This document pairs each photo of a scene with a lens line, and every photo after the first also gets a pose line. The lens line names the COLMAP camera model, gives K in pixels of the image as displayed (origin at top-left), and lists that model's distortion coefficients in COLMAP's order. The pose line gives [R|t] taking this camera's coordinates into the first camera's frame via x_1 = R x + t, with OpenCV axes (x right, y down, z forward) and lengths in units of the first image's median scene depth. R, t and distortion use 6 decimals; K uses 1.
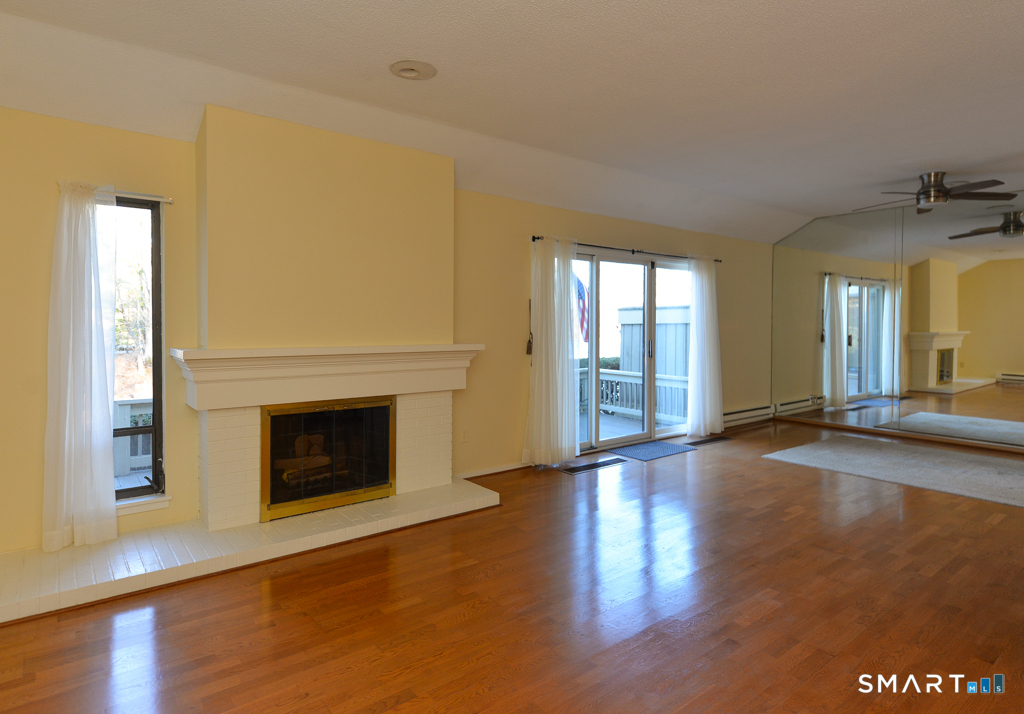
lens RADIAL K [[565.6, 0, 512.5], [0, 565.6, 329.9], [0, 0, 1]] dist [0.003718, 0.001429]
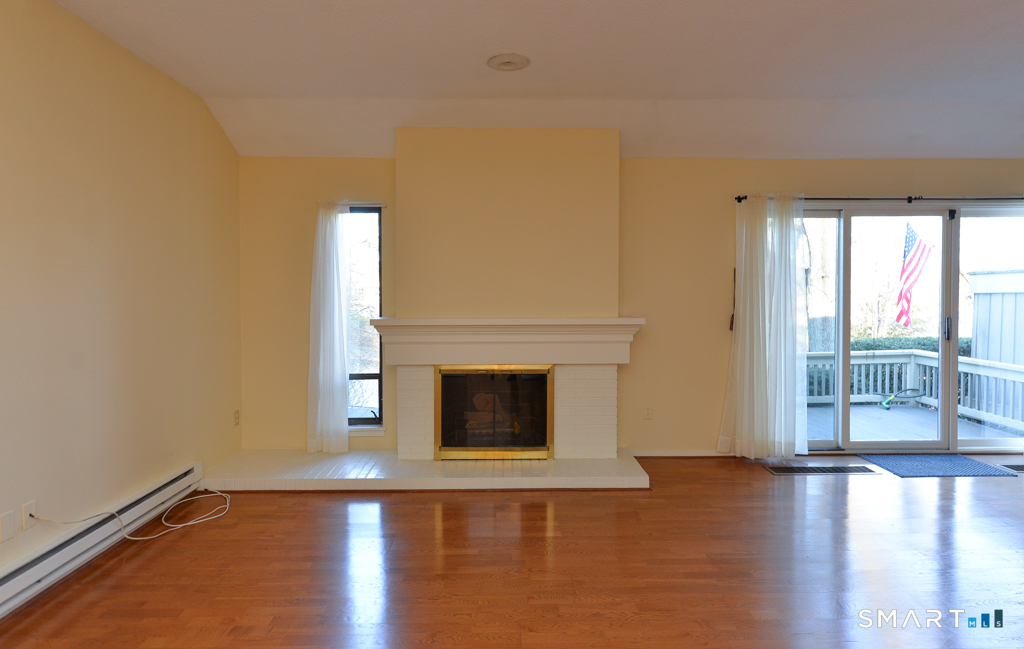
lens RADIAL K [[553.1, 0, 511.1], [0, 553.1, 303.6], [0, 0, 1]] dist [0.001210, 0.001357]
pose [[0.796616, 0.007953, -0.604434, 0.328760], [-0.000681, 0.999925, 0.012260, -0.010936], [0.604486, -0.009355, 0.796561, 0.119169]]
